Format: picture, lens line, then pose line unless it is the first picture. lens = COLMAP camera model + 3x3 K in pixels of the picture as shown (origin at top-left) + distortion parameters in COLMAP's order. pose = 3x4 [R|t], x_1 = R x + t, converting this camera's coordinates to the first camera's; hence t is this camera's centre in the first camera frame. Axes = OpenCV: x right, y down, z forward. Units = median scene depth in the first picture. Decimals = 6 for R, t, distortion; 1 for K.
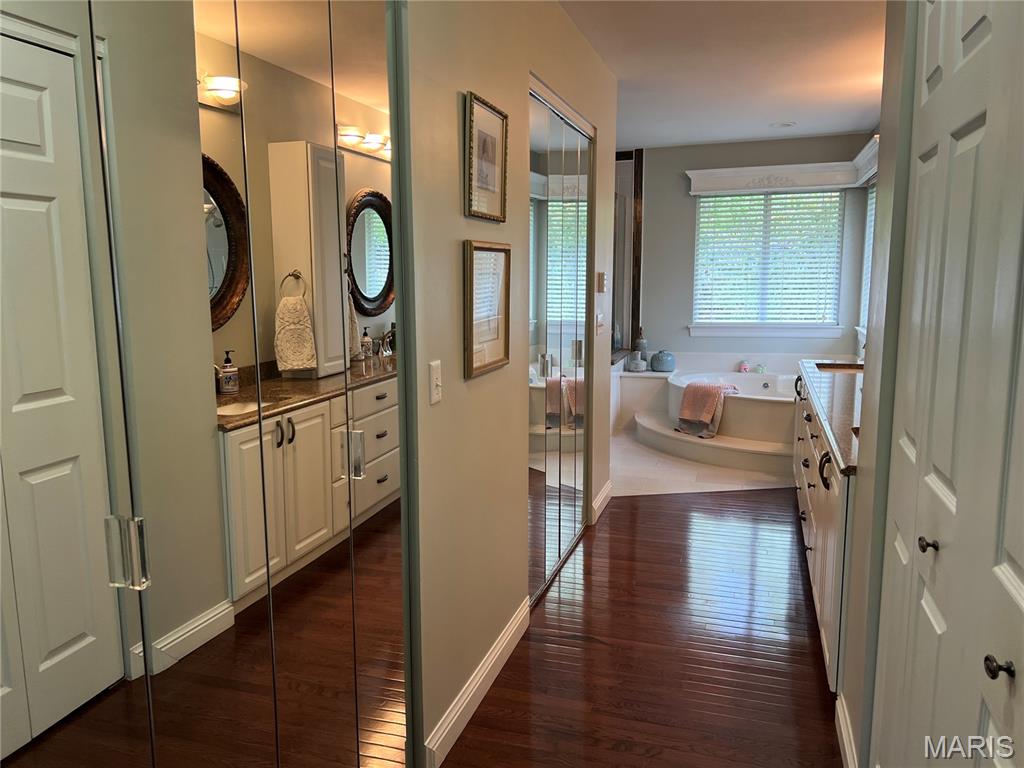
lens RADIAL K [[799.0, 0, 506.8], [0, 799.0, 385.9], [0, 0, 1]] dist [0.116466, -0.131808]
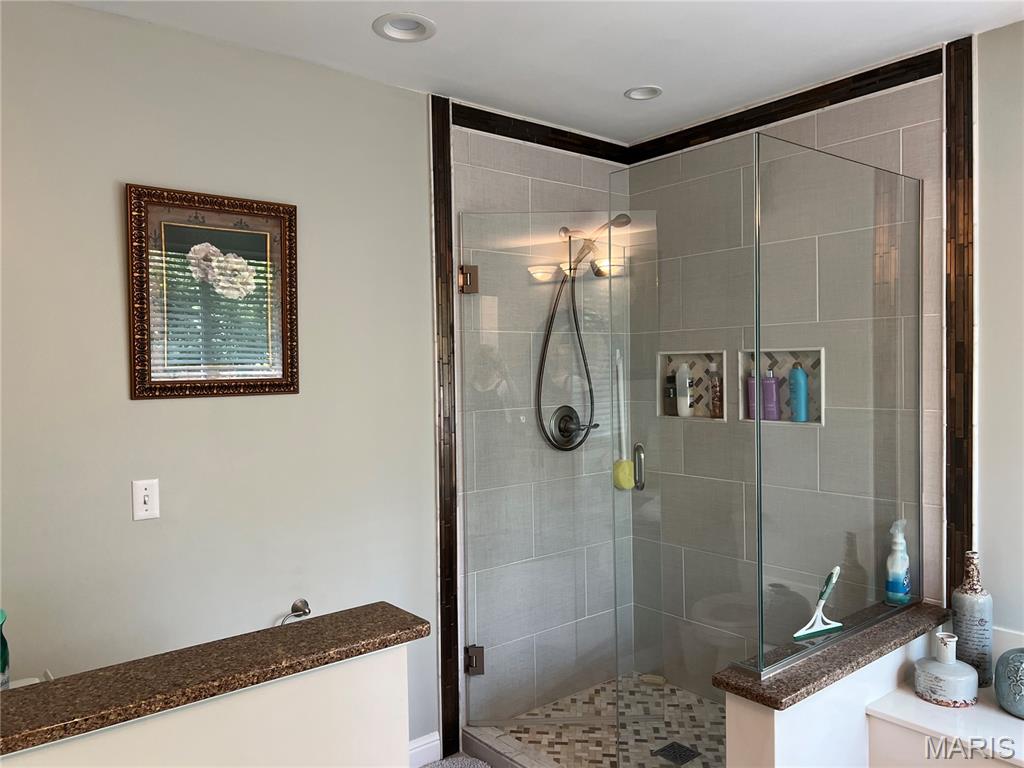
lens RADIAL K [[771.4, 0, 512.0], [0, 771.4, 384.0], [0, 0, 1]] dist [0.081338, -0.096927]
pose [[0.834223, 0.010627, -0.551325, 0.200005], [-0.072195, 0.993313, -0.090095, -0.106967], [0.546680, 0.114962, 0.829412, 0.663367]]
